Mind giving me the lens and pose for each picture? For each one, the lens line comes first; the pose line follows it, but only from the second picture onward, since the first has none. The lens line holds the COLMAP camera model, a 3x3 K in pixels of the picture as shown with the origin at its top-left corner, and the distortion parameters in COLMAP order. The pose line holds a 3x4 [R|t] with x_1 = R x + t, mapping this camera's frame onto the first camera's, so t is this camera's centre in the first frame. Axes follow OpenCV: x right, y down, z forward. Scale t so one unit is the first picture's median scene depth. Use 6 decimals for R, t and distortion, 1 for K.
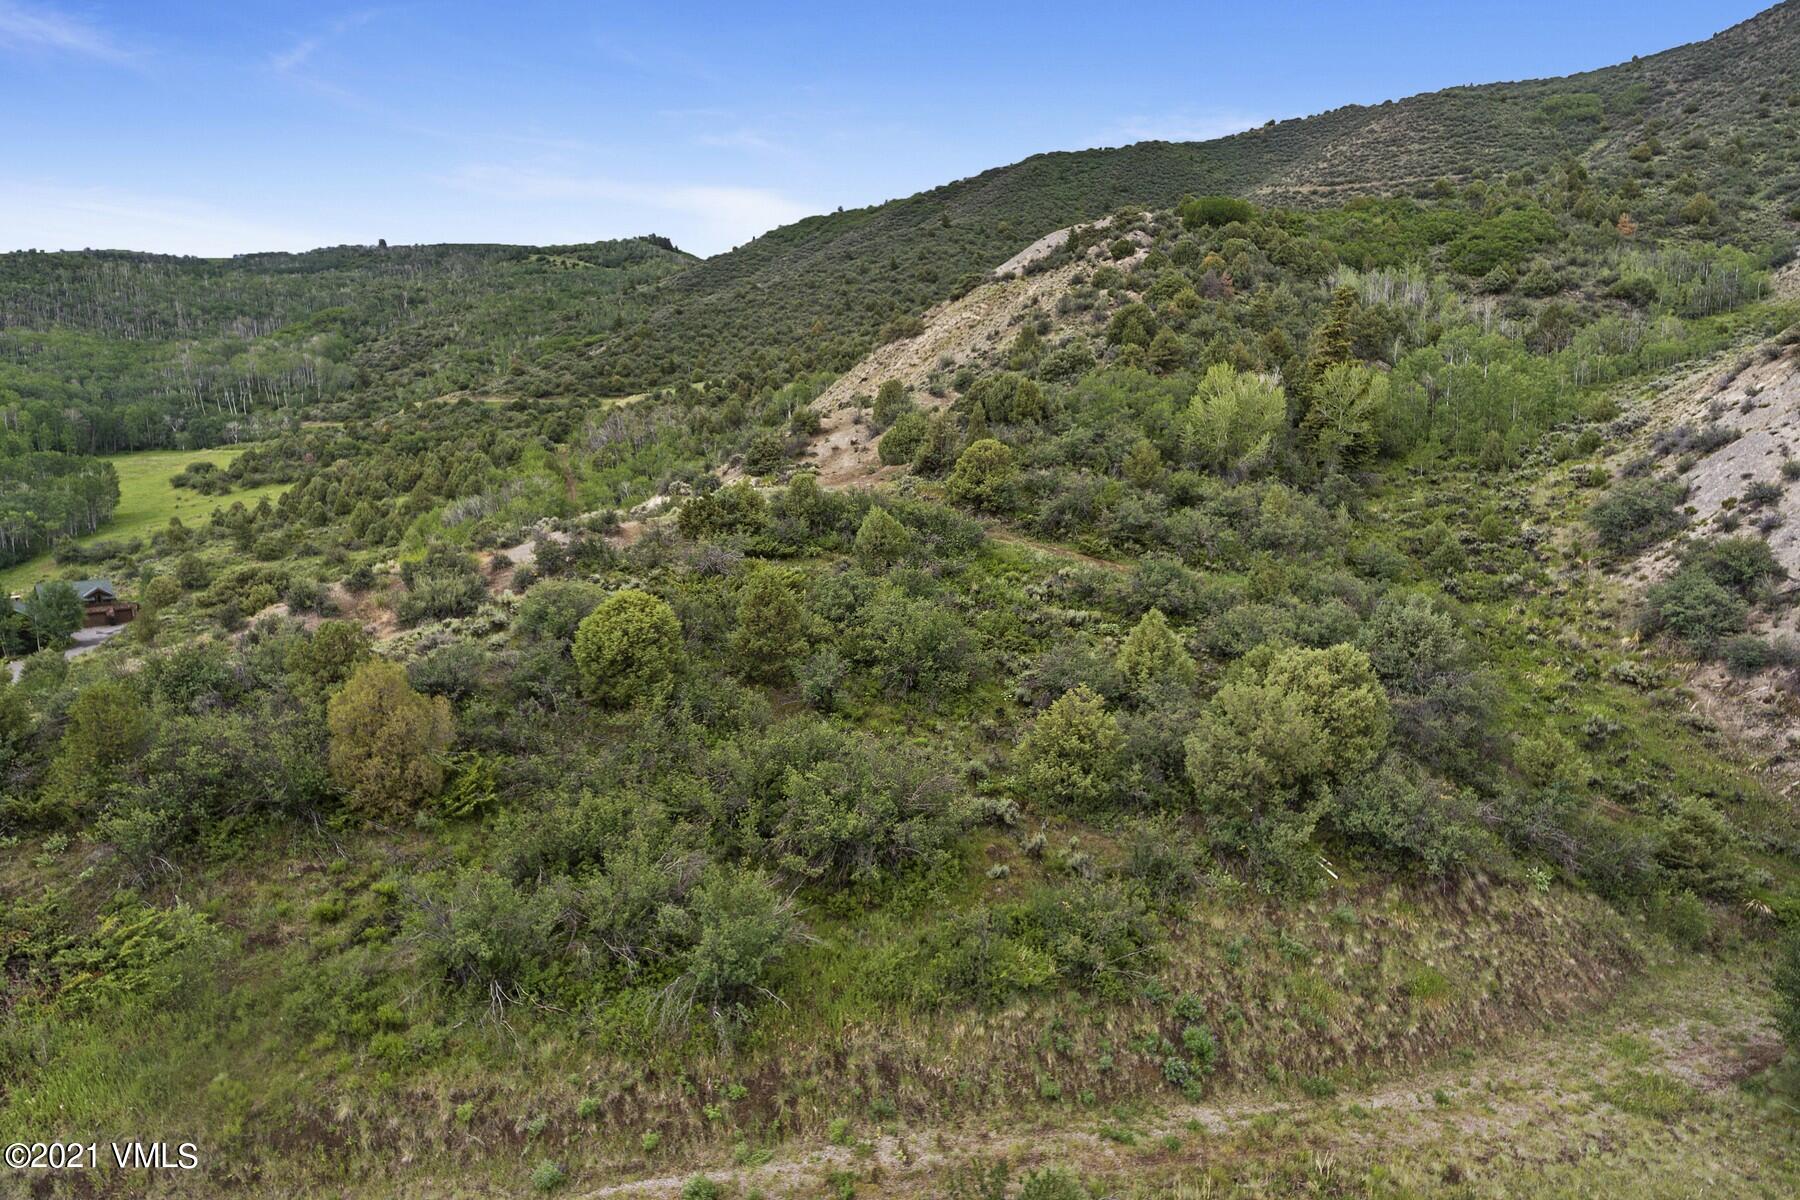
lens RADIAL K [[1053.2, 0, 899.2], [0, 1053.2, 604.2], [0, 0, 1]] dist [-0.001420, -0.001013]
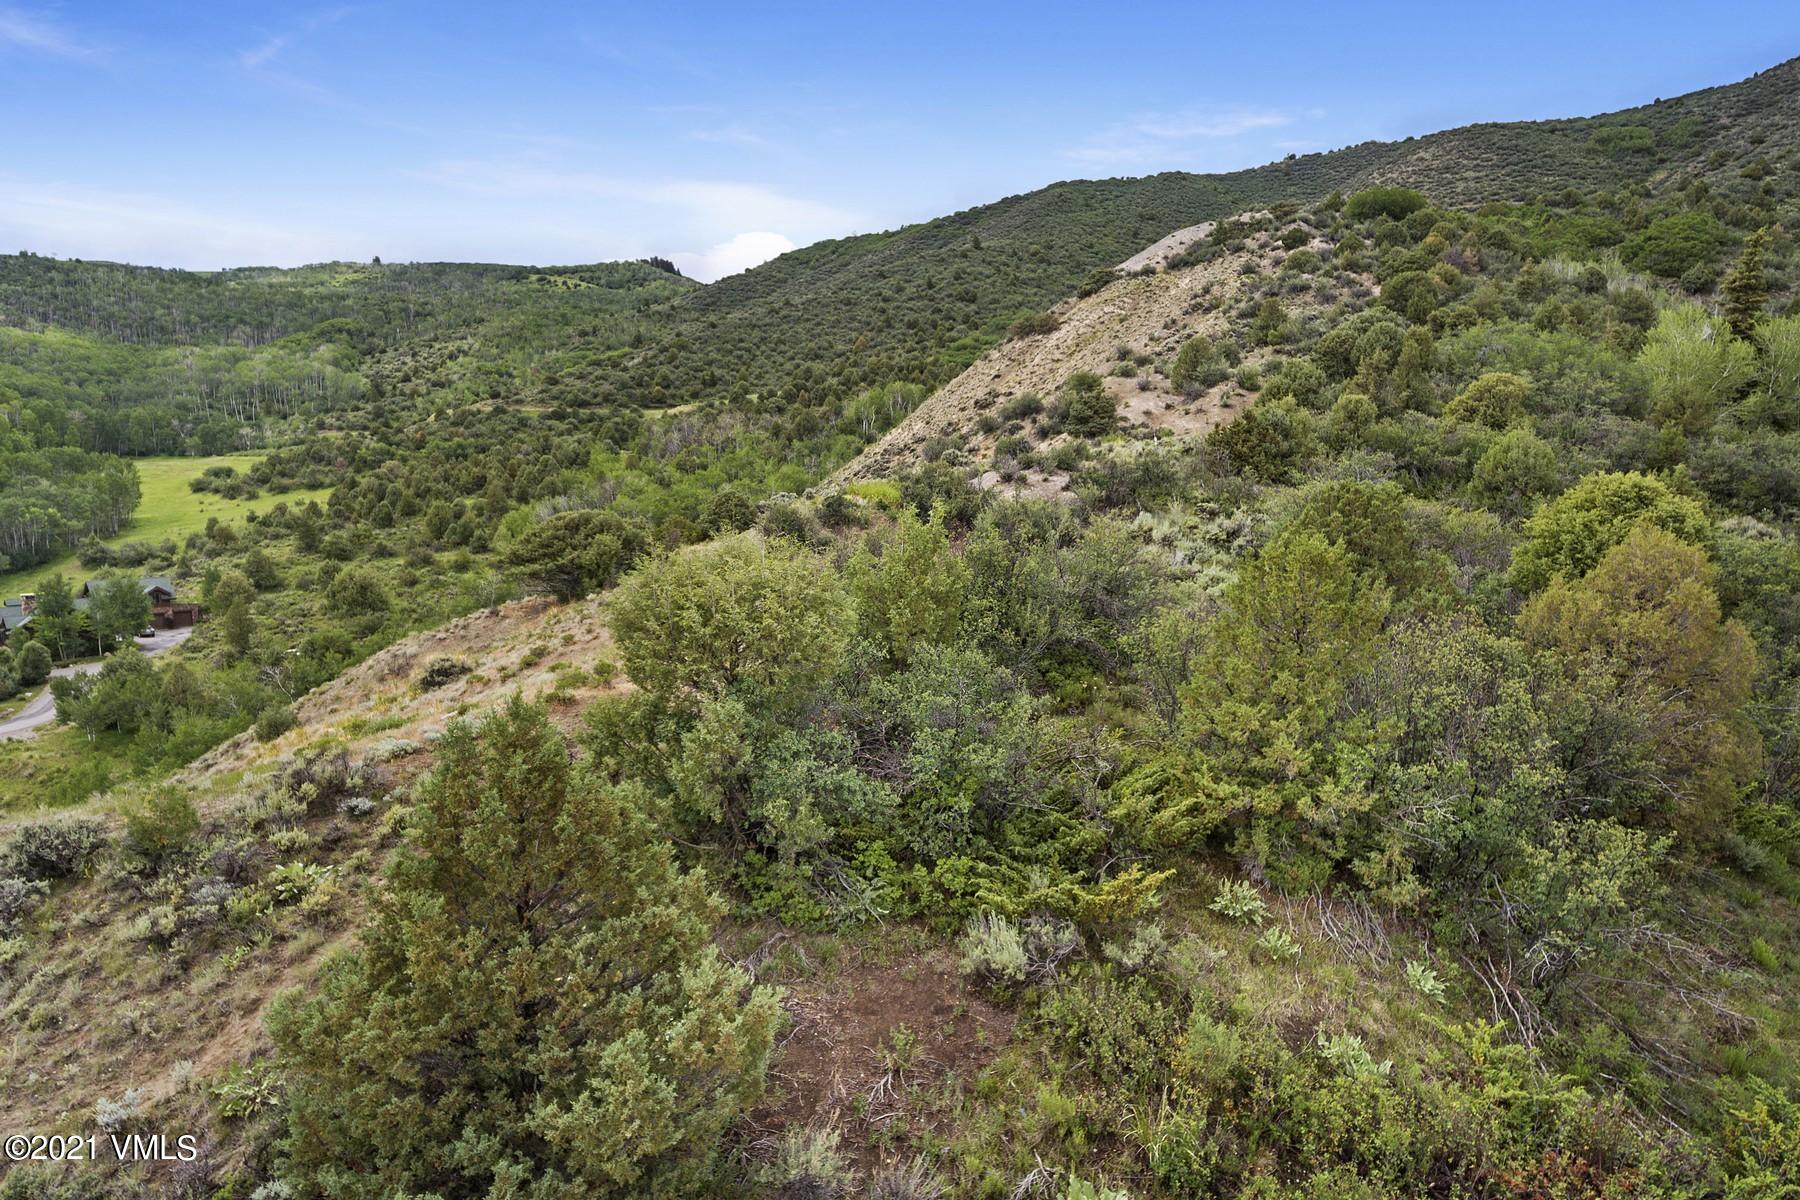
lens RADIAL K [[1054.7, 0, 899.0], [0, 1054.7, 603.0], [0, 0, 1]] dist [-0.002862, 0.000515]
pose [[0.999544, 0.014774, 0.026352, -0.074214], [-0.013883, 0.999336, -0.033674, 0.009440], [-0.026832, 0.033292, 0.999085, 0.044264]]
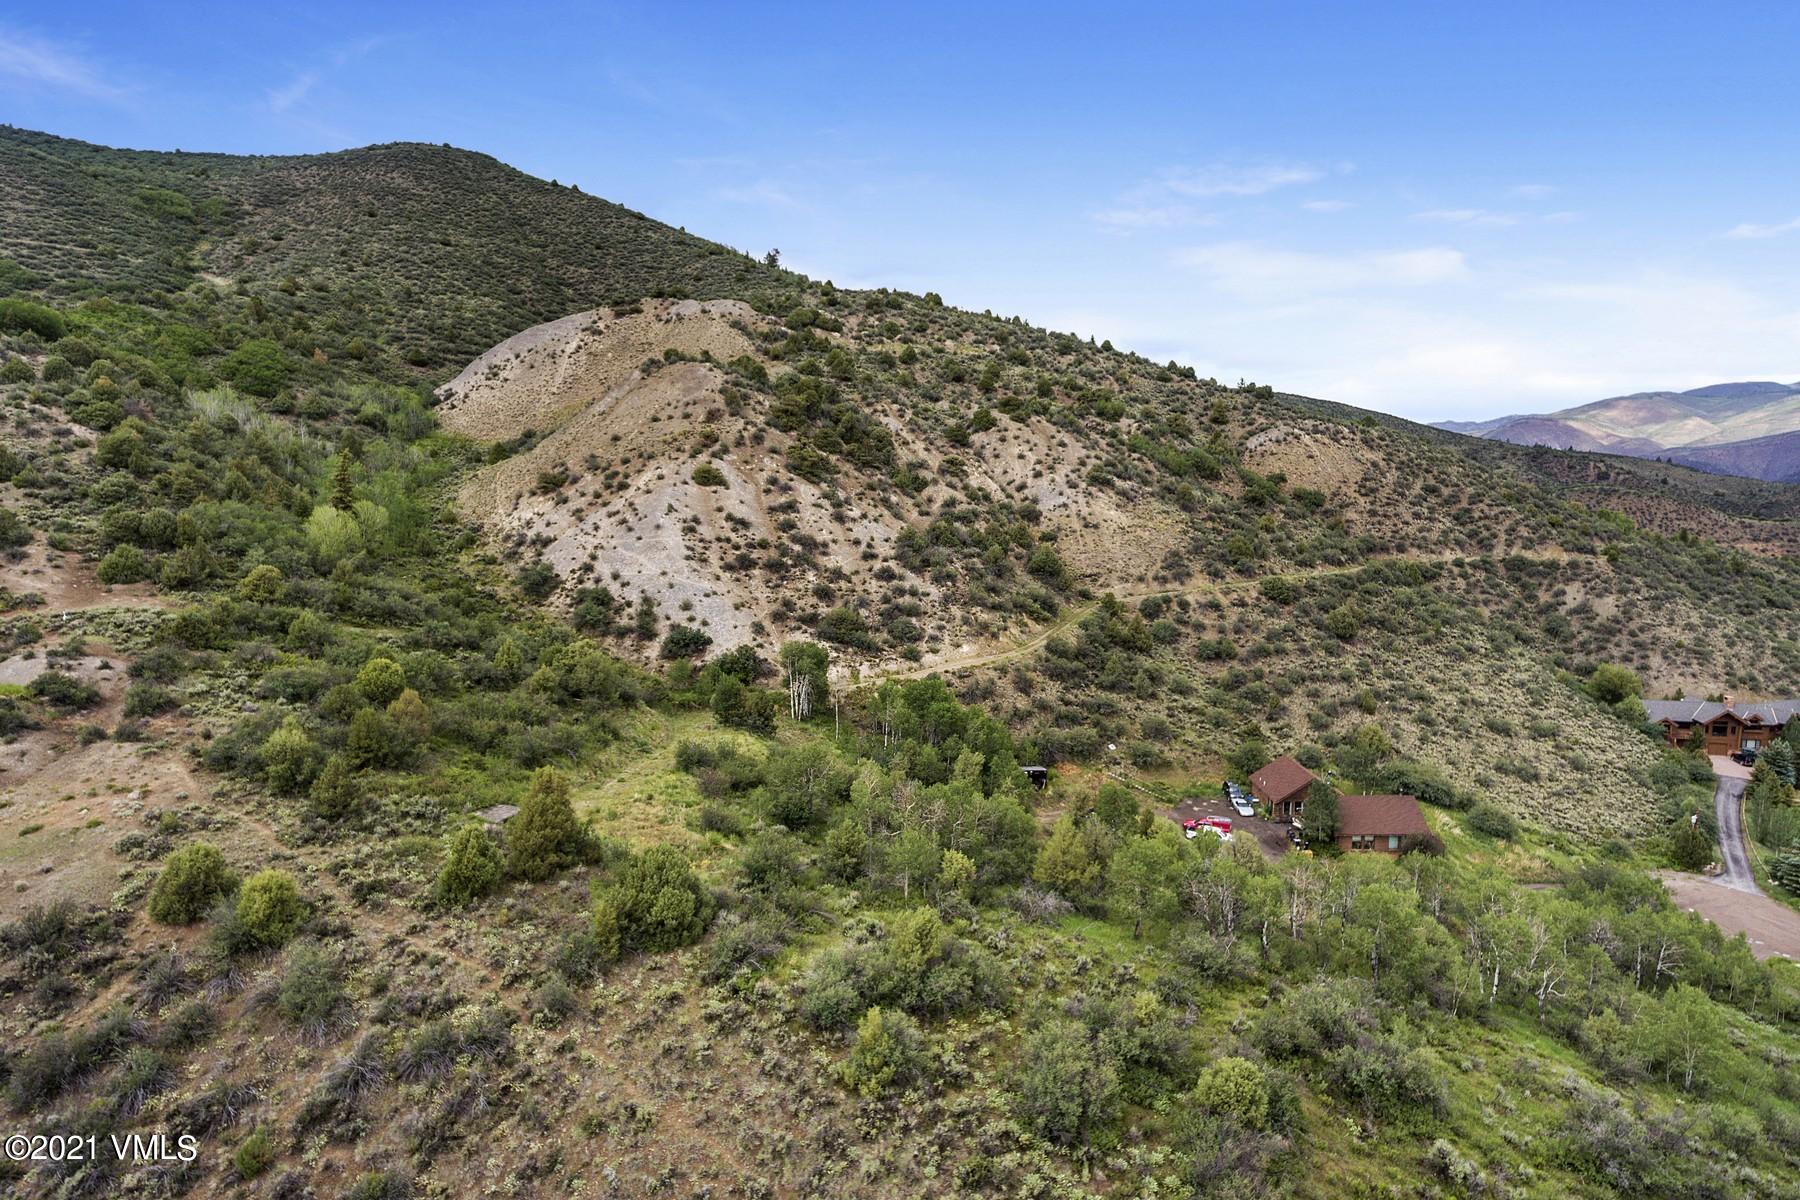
lens RADIAL K [[1054.7, 0, 899.0], [0, 1054.7, 603.0], [0, 0, 1]] dist [-0.002862, 0.000515]
pose [[0.342716, -0.103188, 0.933755, -0.211236], [0.135232, 0.989016, 0.059660, -0.012561], [-0.929655, 0.105827, 0.352906, -0.089111]]
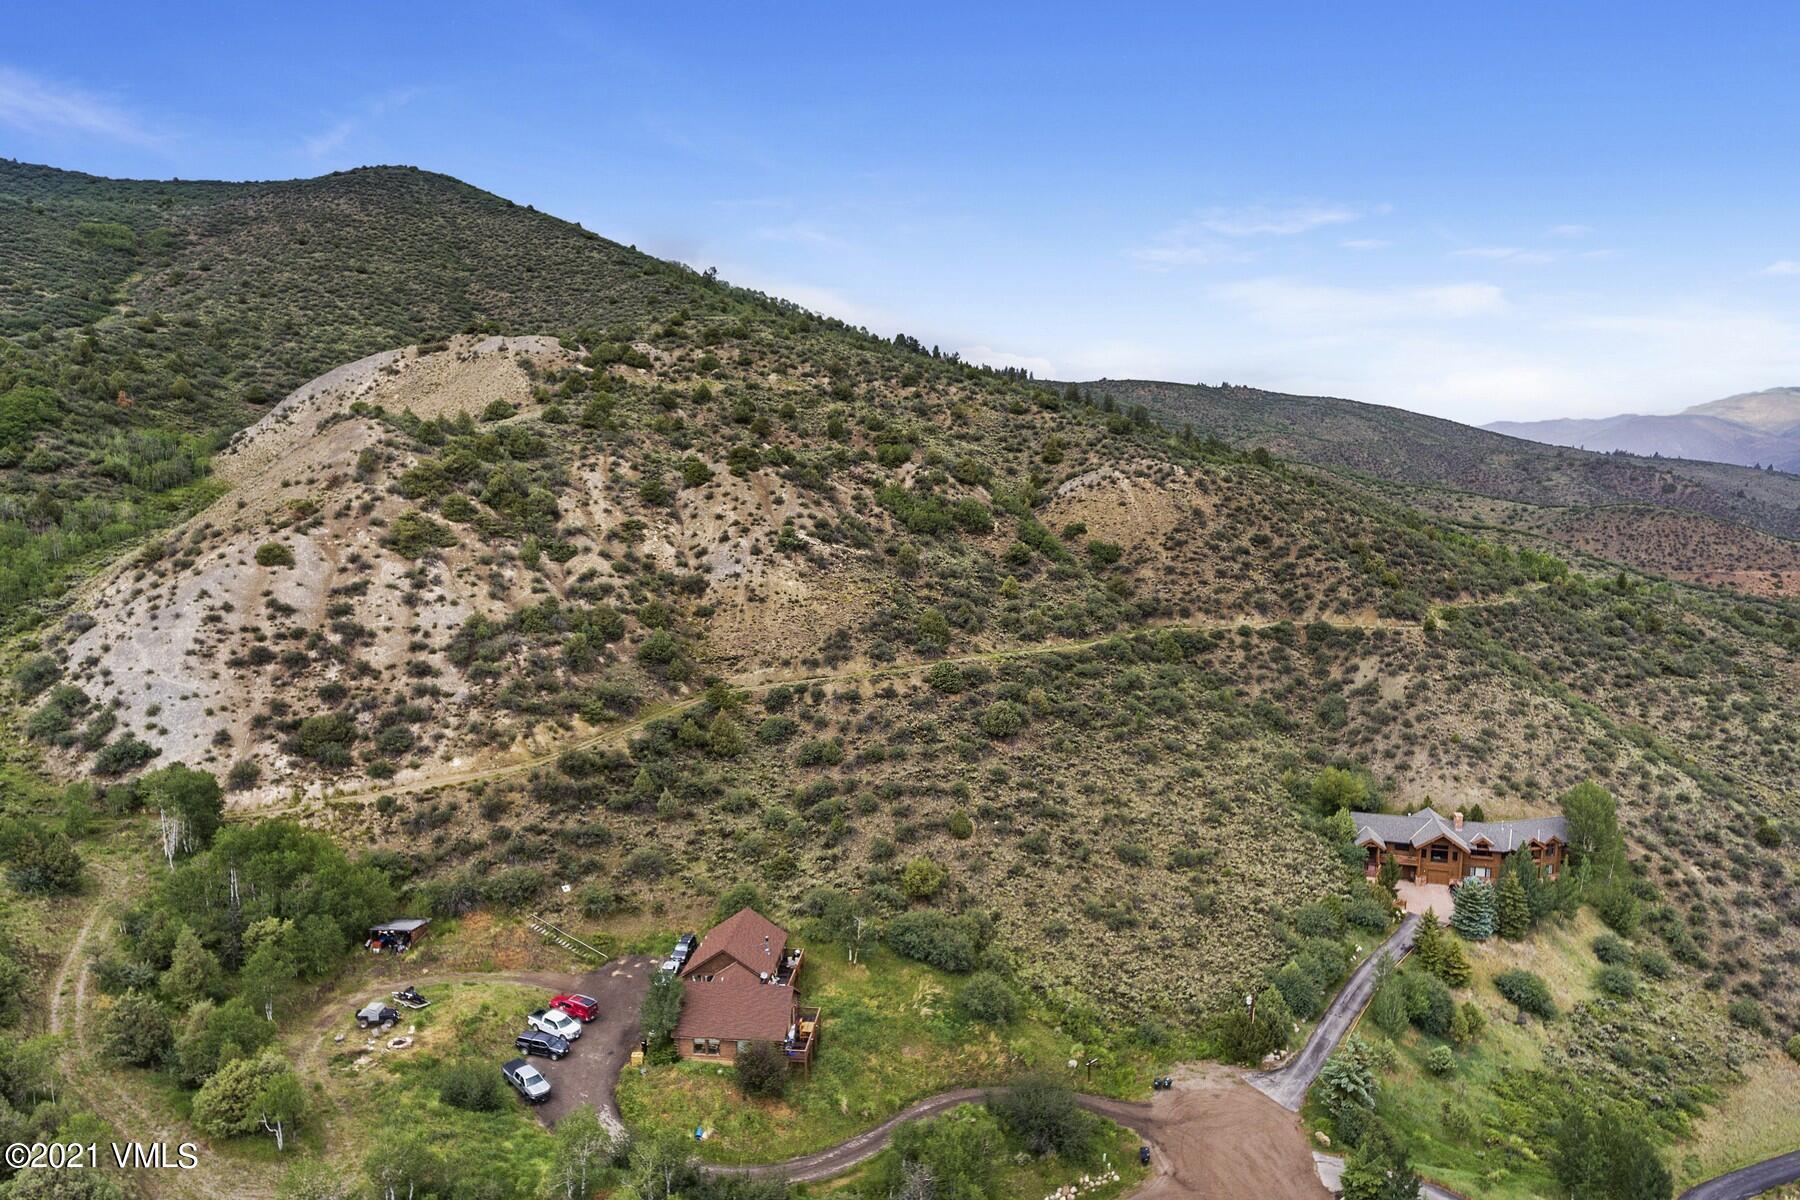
lens RADIAL K [[1055.6, 0, 898.8], [0, 1055.6, 602.6], [0, 0, 1]] dist [-0.003419, 0.000771]
pose [[0.425032, -0.099629, 0.899679, -0.079829], [0.130181, 0.990320, 0.048165, -0.019770], [-0.895768, 0.096649, 0.433888, -0.268738]]
